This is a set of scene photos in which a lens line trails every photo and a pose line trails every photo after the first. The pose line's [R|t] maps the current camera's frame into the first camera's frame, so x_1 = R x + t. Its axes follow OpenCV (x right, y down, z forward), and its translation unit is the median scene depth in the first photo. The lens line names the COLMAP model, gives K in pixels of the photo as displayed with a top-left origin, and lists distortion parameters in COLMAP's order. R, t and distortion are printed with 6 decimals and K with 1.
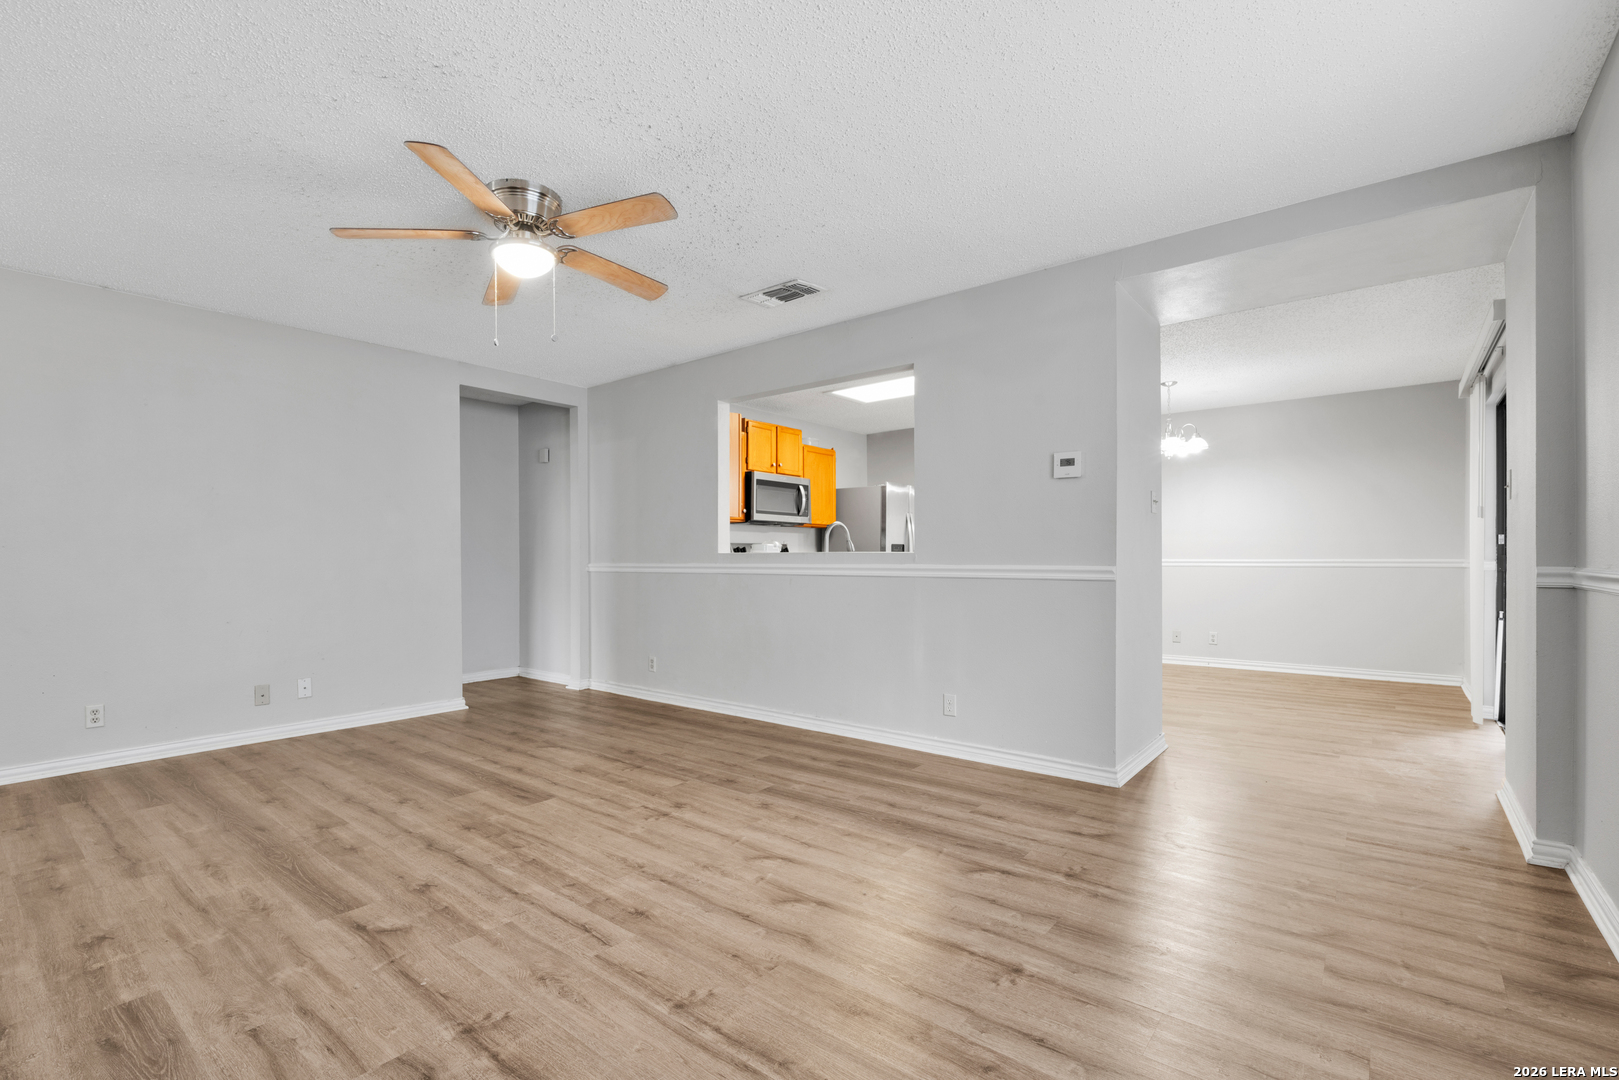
lens RADIAL K [[714.9, 0, 810.1], [0, 714.9, 552.4], [0, 0, 1]] dist [0.000268, -0.000240]
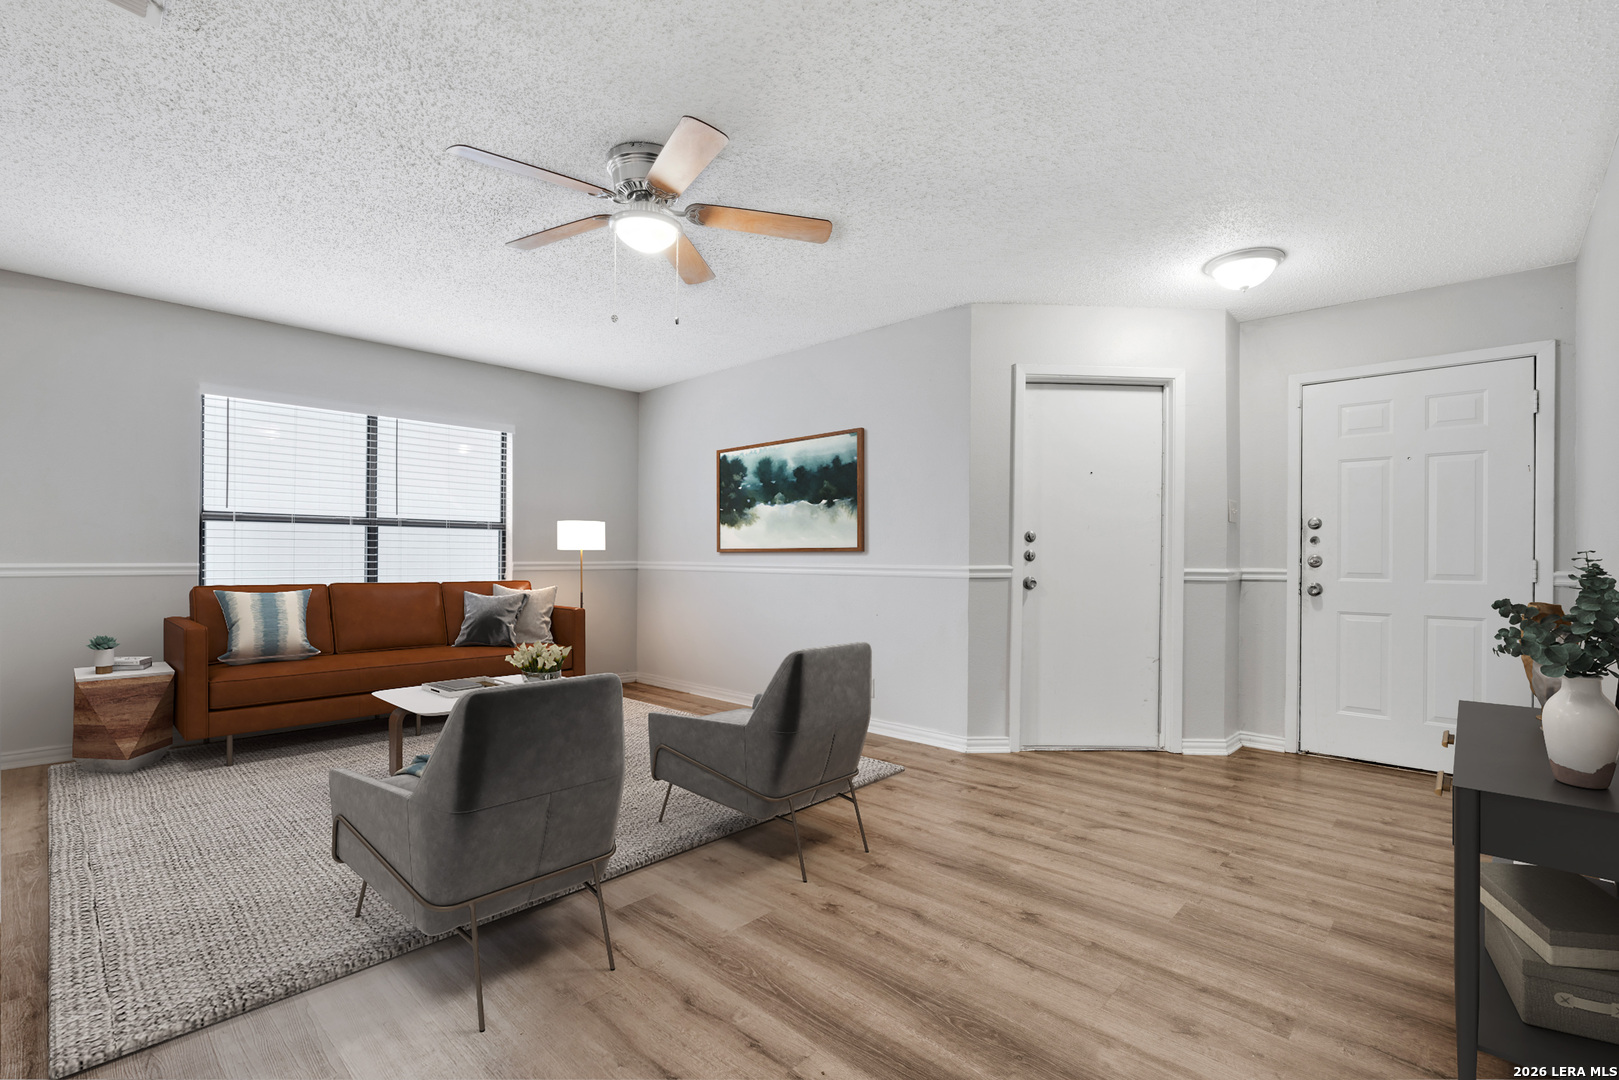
lens RADIAL K [[726.3, 0, 810.2], [0, 726.3, 545.9], [0, 0, 1]] dist [-0.004552, 0.002090]
pose [[-0.996753, 0.000911, 0.080509, -0.636307], [-0.000611, 0.999821, -0.018886, 0.013790], [-0.080512, -0.018874, -0.996575, 1.793950]]
